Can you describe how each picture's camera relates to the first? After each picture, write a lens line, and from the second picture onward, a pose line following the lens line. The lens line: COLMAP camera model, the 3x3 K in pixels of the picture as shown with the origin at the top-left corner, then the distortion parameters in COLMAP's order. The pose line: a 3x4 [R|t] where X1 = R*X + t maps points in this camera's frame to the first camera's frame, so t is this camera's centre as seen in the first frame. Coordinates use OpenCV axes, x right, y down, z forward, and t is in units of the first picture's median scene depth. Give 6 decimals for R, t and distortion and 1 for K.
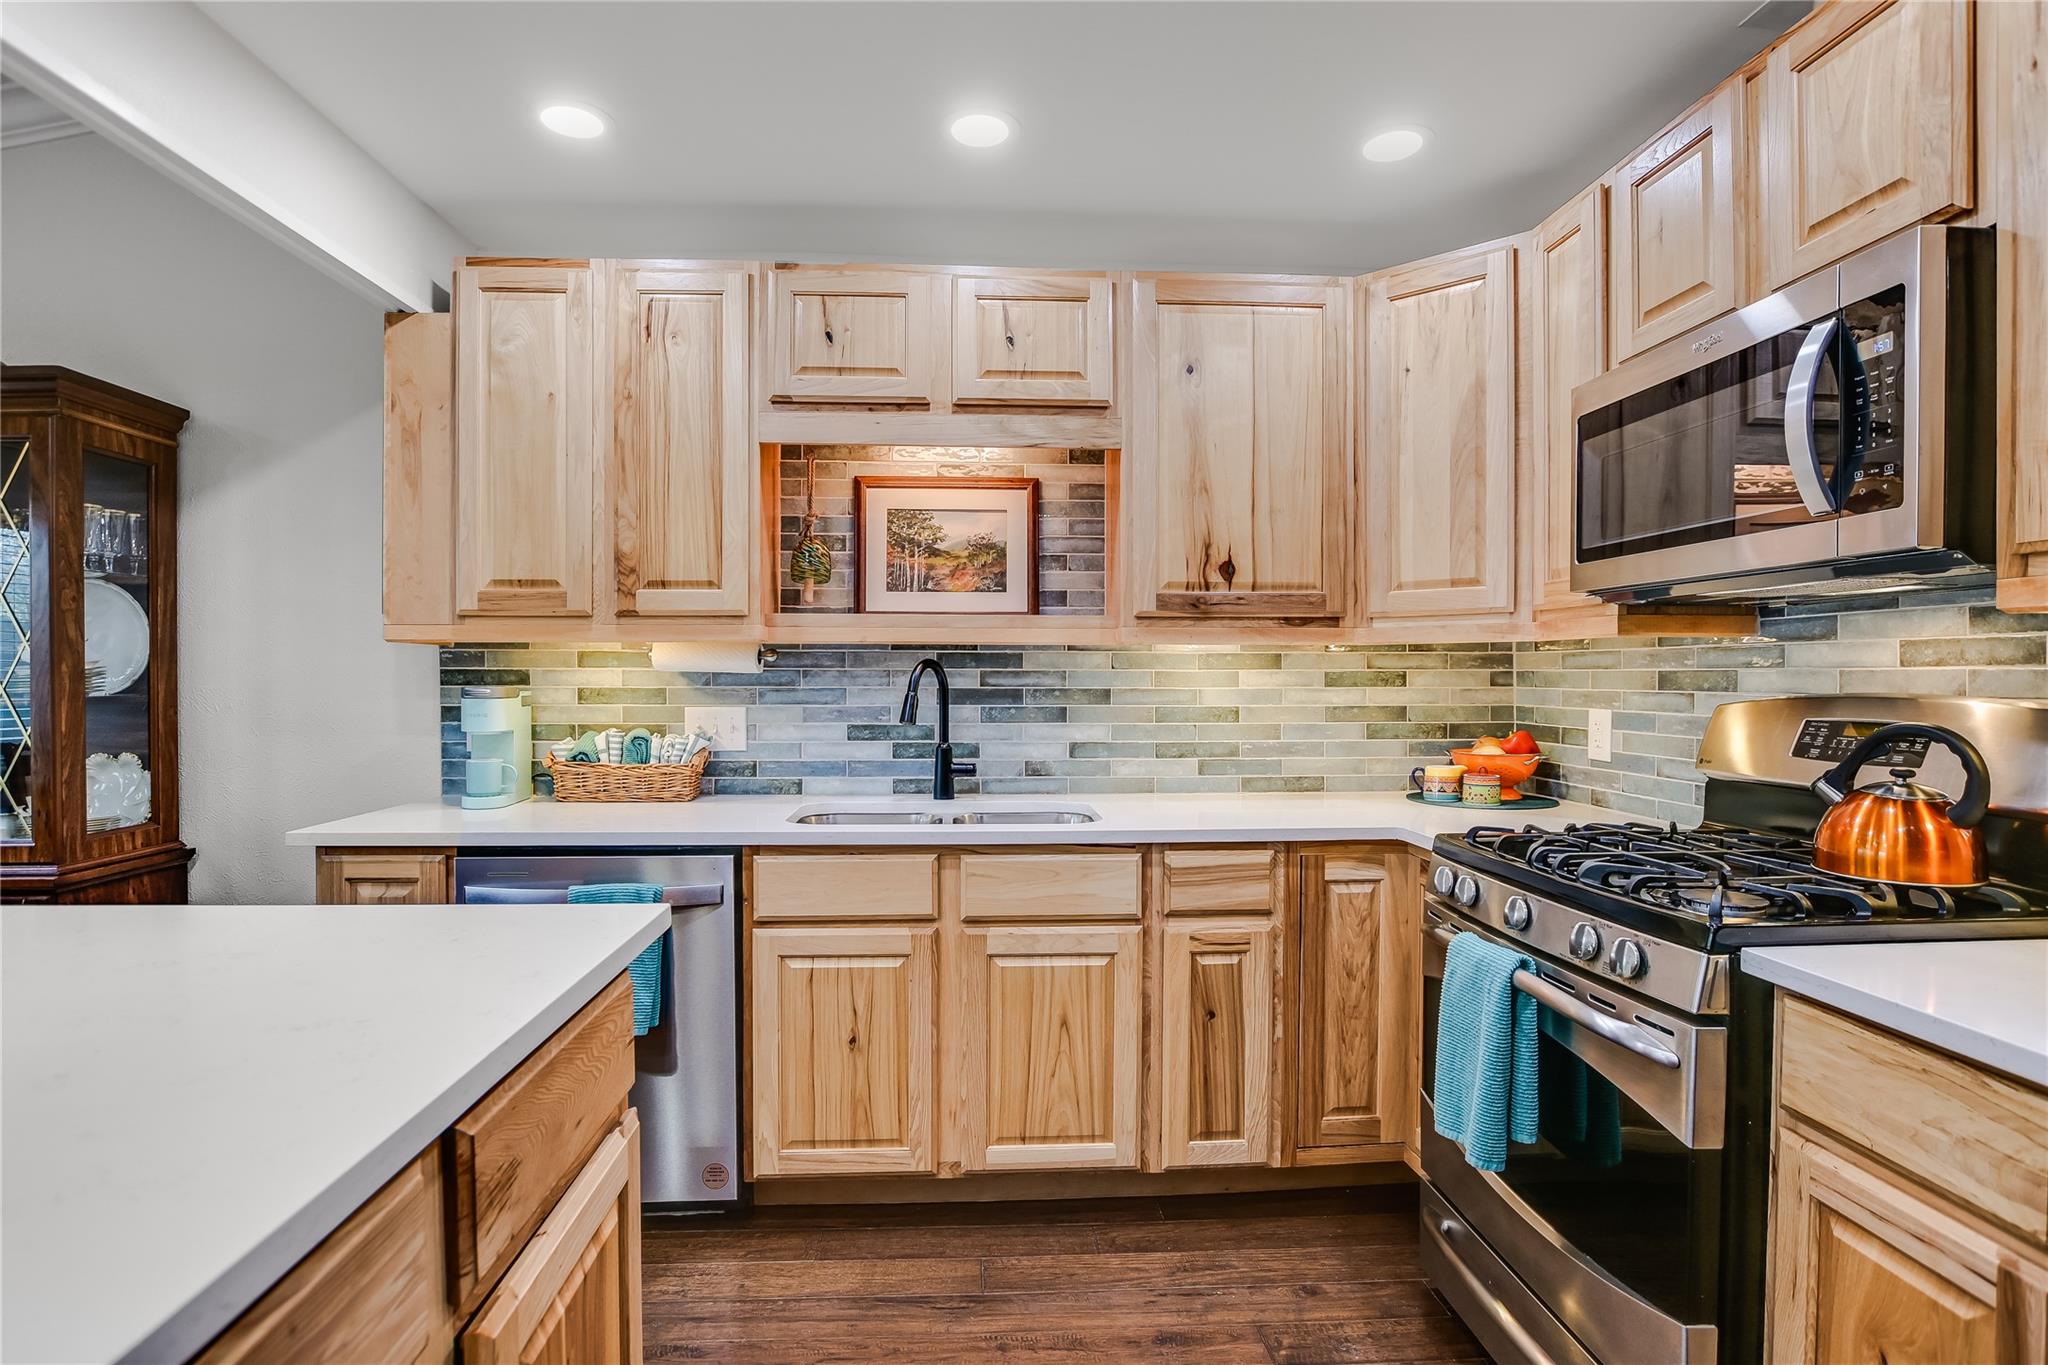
lens RADIAL K [[1013.3, 0, 1005.8], [0, 1013.3, 685.8], [0, 0, 1]] dist [-0.032794, 0.011156]
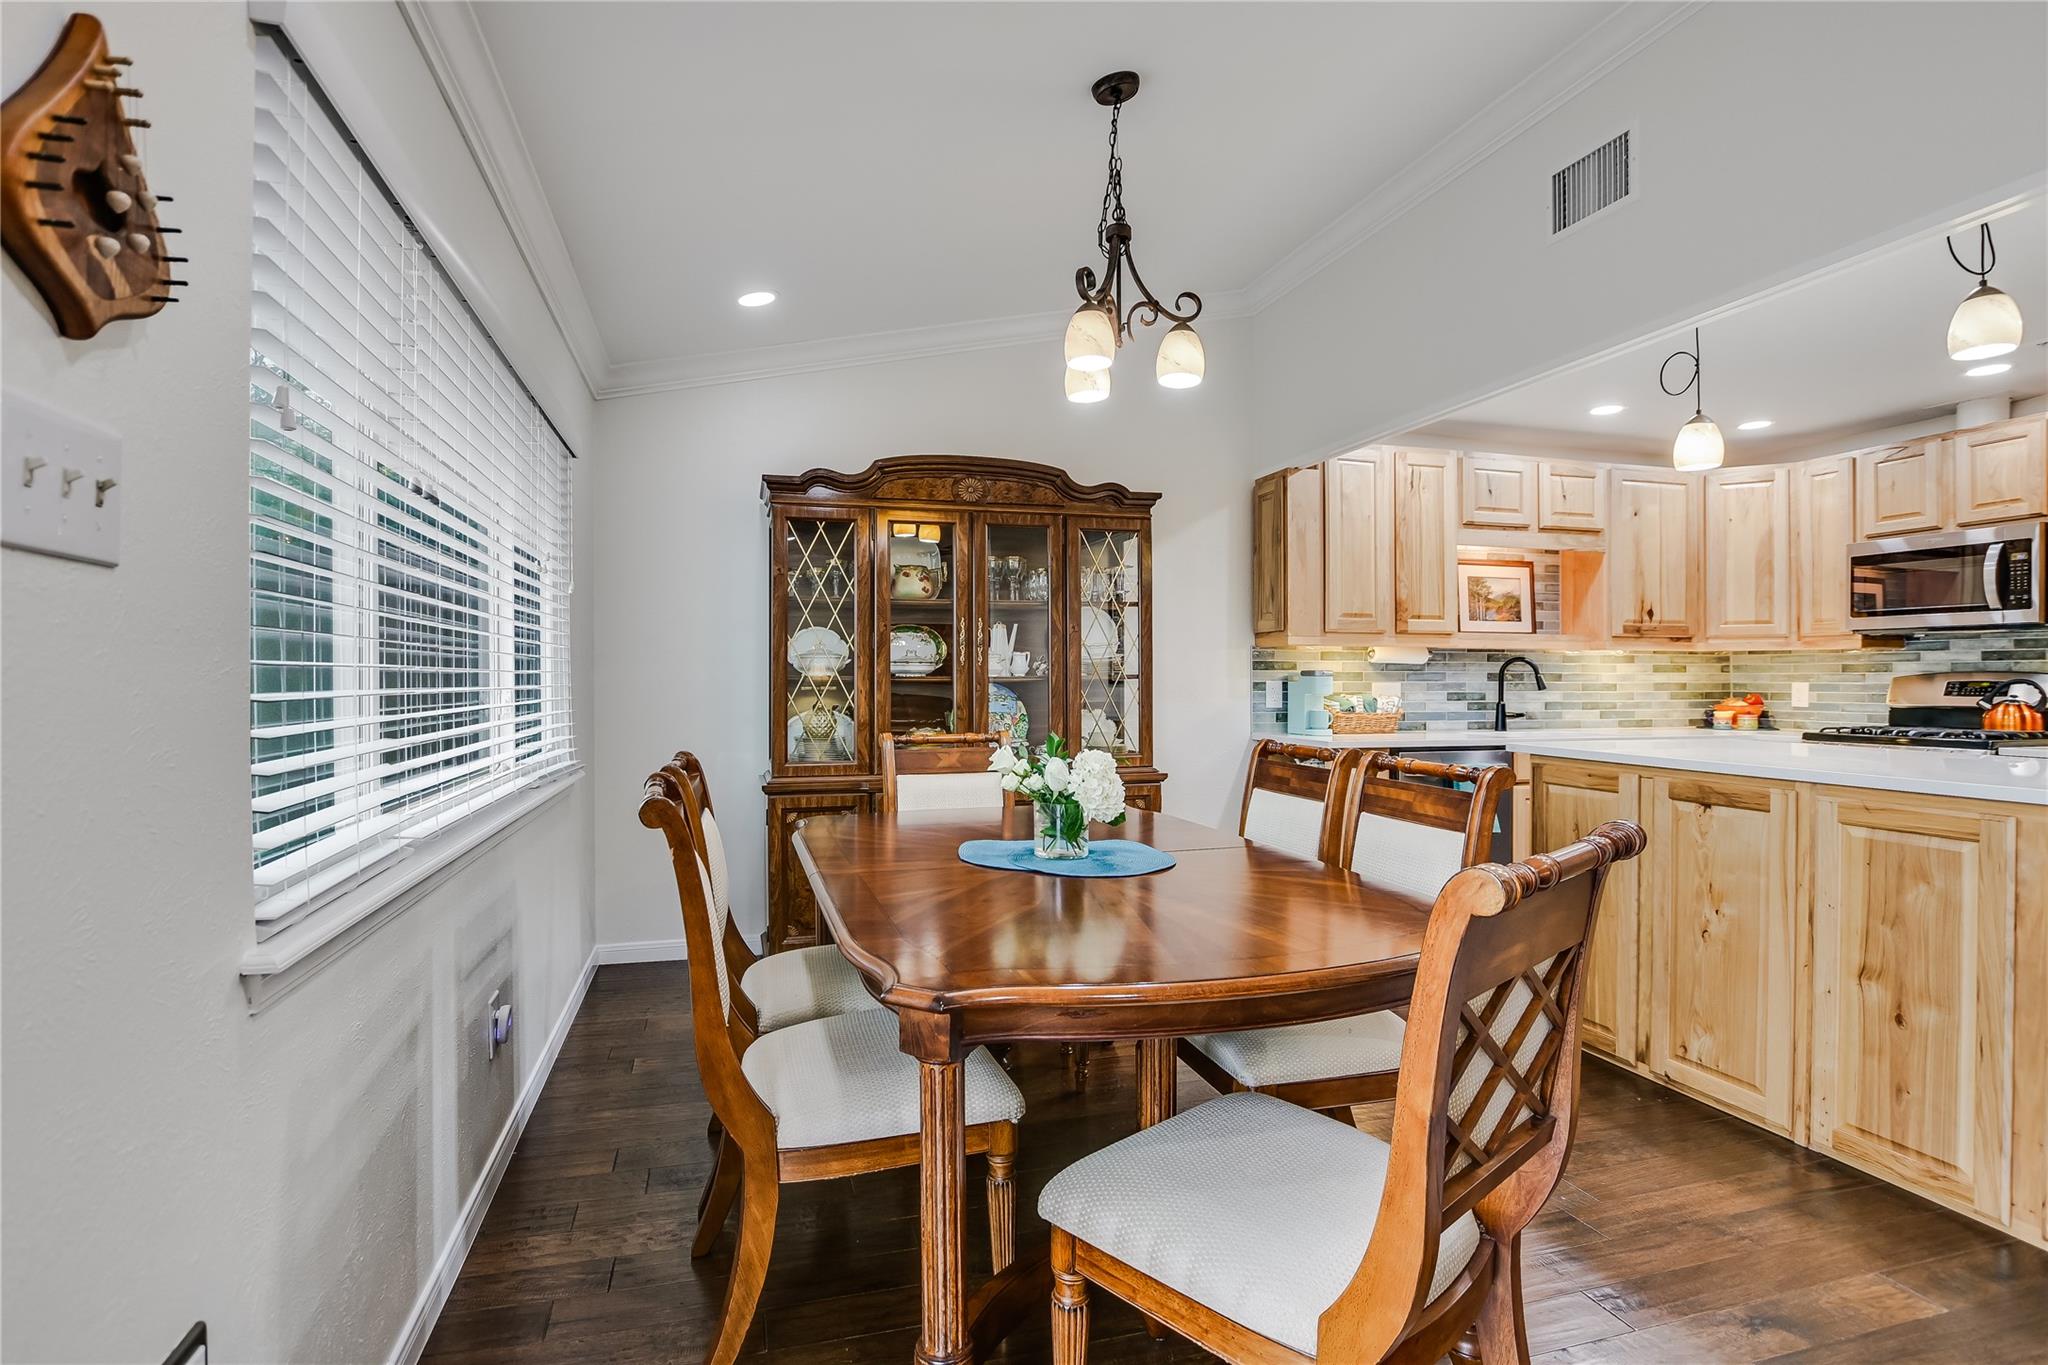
lens RADIAL K [[1013.3, 0, 1005.8], [0, 1013.3, 685.8], [0, 0, 1]] dist [-0.032794, 0.011156]
pose [[0.977853, -0.000631, 0.209293, -1.449156], [0.001598, 0.999989, -0.004451, 0.036347], [-0.209288, 0.004687, 0.977843, -0.686017]]
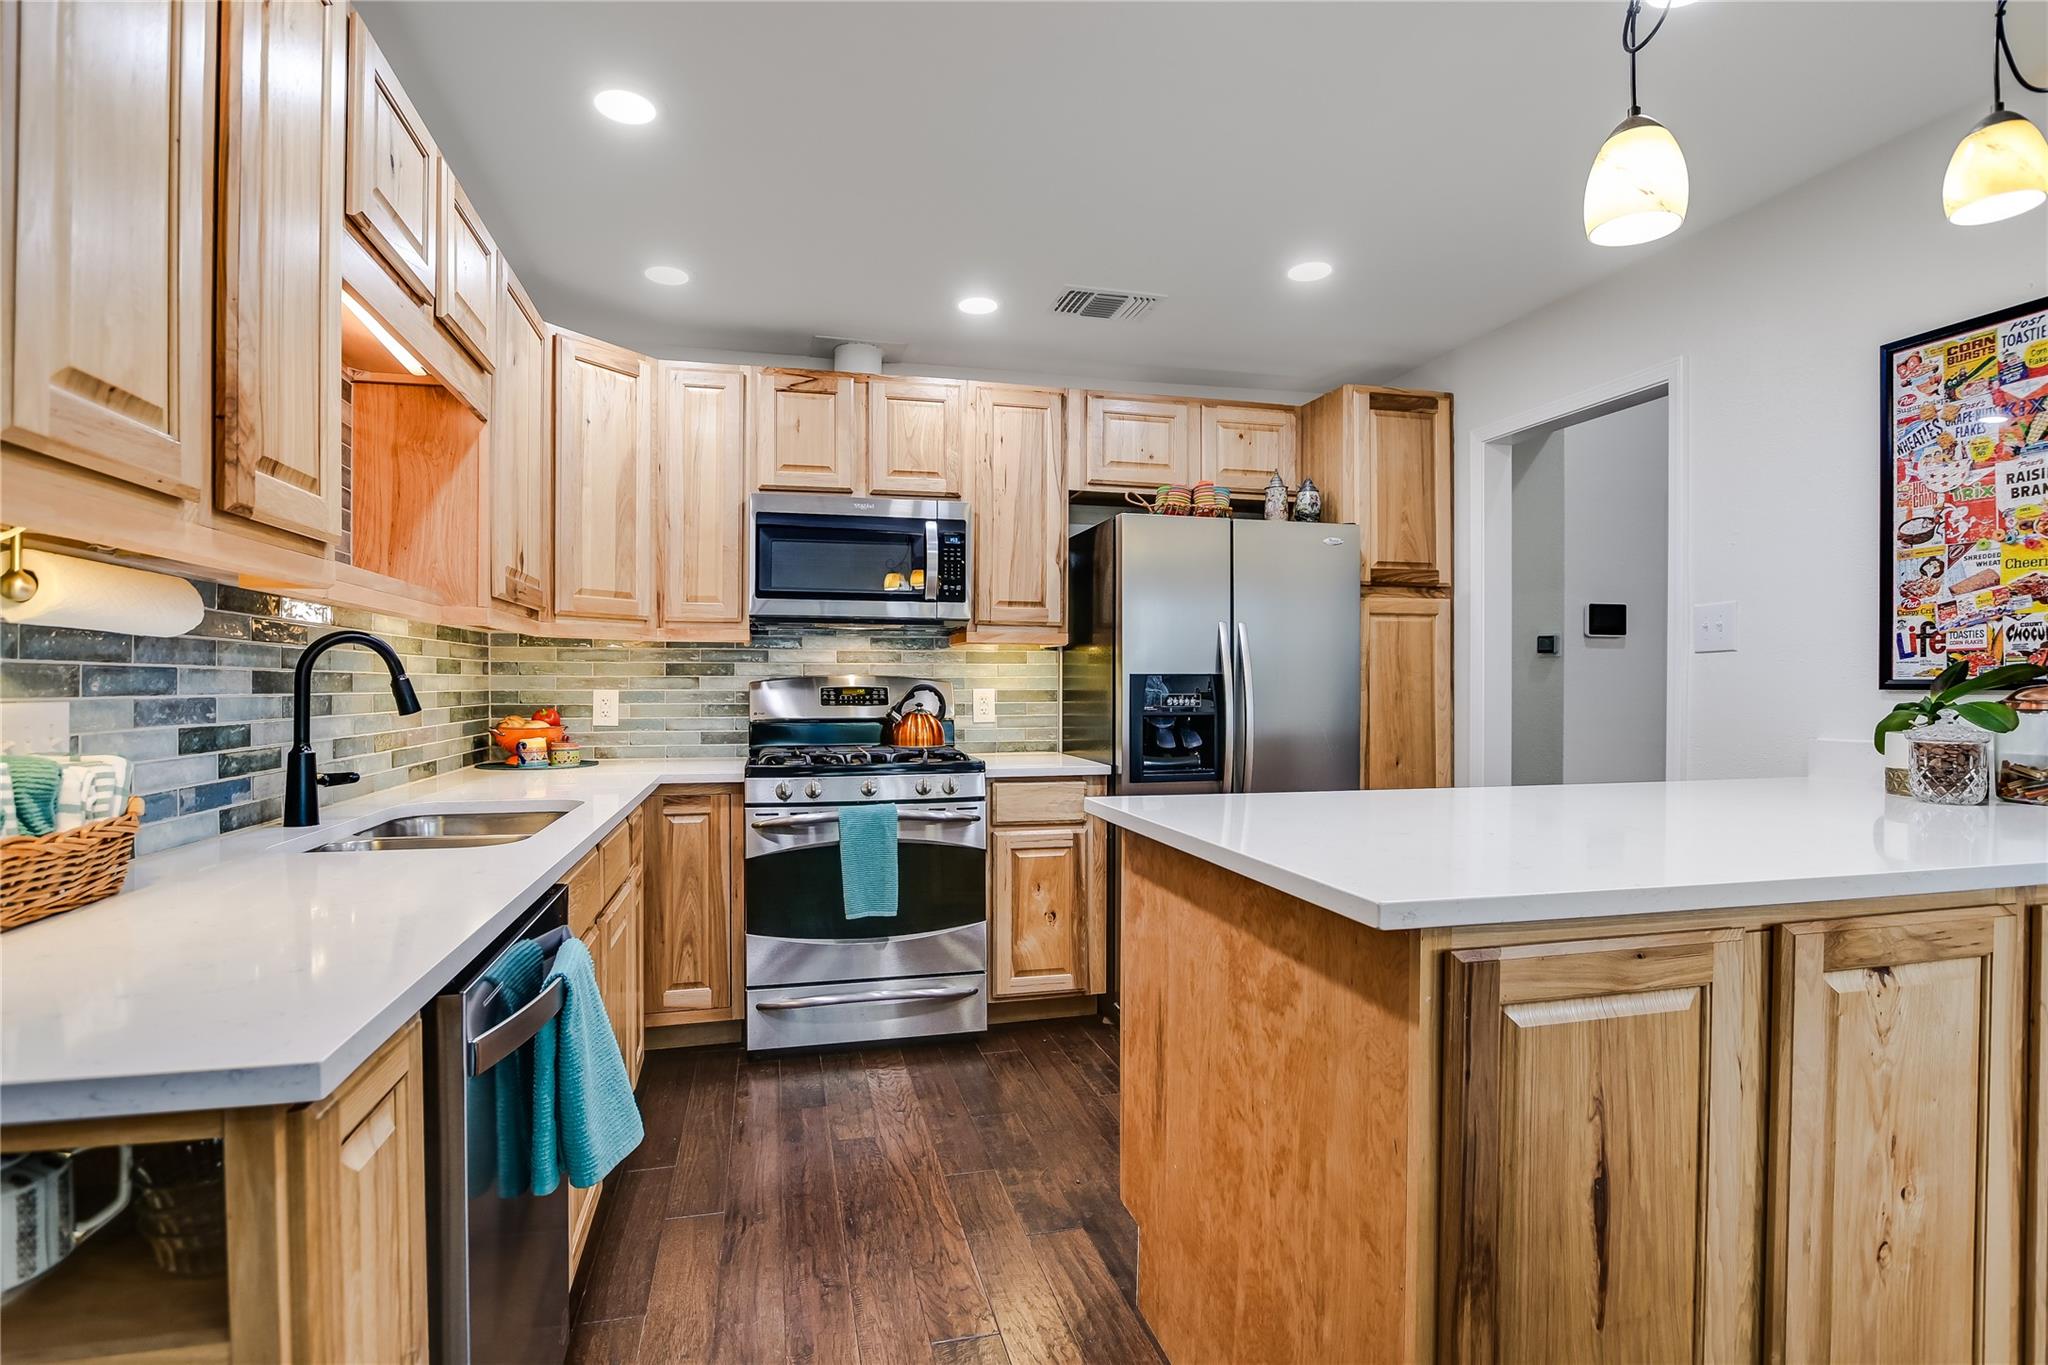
lens RADIAL K [[1013.3, 0, 1005.8], [0, 1013.3, 685.8], [0, 0, 1]] dist [-0.032794, 0.011156]
pose [[-0.174725, -0.001200, 0.984617, -0.899192], [0.011096, 0.999933, 0.003187, 0.019041], [-0.984555, 0.011482, -0.174700, 0.676701]]
